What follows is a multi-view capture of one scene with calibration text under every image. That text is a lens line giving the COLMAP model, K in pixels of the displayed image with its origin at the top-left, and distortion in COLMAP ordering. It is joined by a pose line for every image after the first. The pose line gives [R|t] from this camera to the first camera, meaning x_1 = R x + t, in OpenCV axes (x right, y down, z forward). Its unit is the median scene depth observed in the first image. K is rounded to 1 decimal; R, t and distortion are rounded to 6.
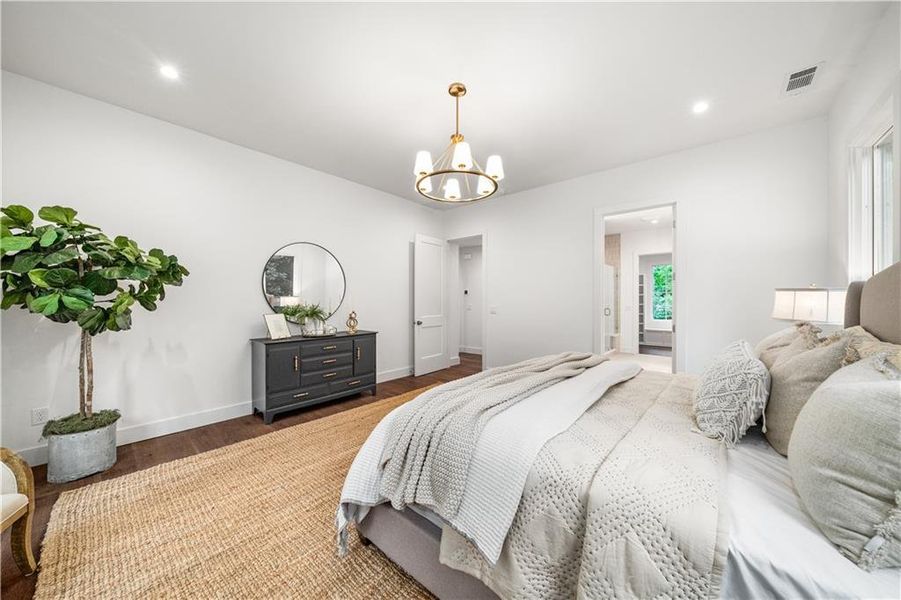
lens RADIAL K [[317.6, 0, 452.3], [0, 317.6, 301.8], [0, 0, 1]] dist [-0.001805, -0.000151]
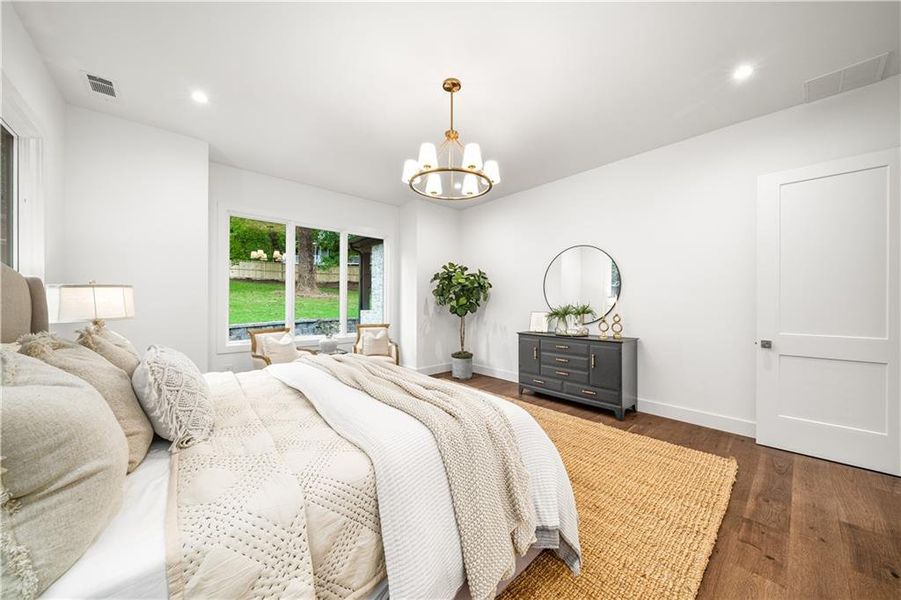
lens RADIAL K [[317.6, 0, 452.3], [0, 317.6, 301.8], [0, 0, 1]] dist [-0.001805, -0.000151]
pose [[-0.122315, 0.009395, -0.992447, 0.705491], [-0.006423, 0.999927, 0.010257, -0.011219], [0.992471, 0.007630, -0.122246, 0.799979]]
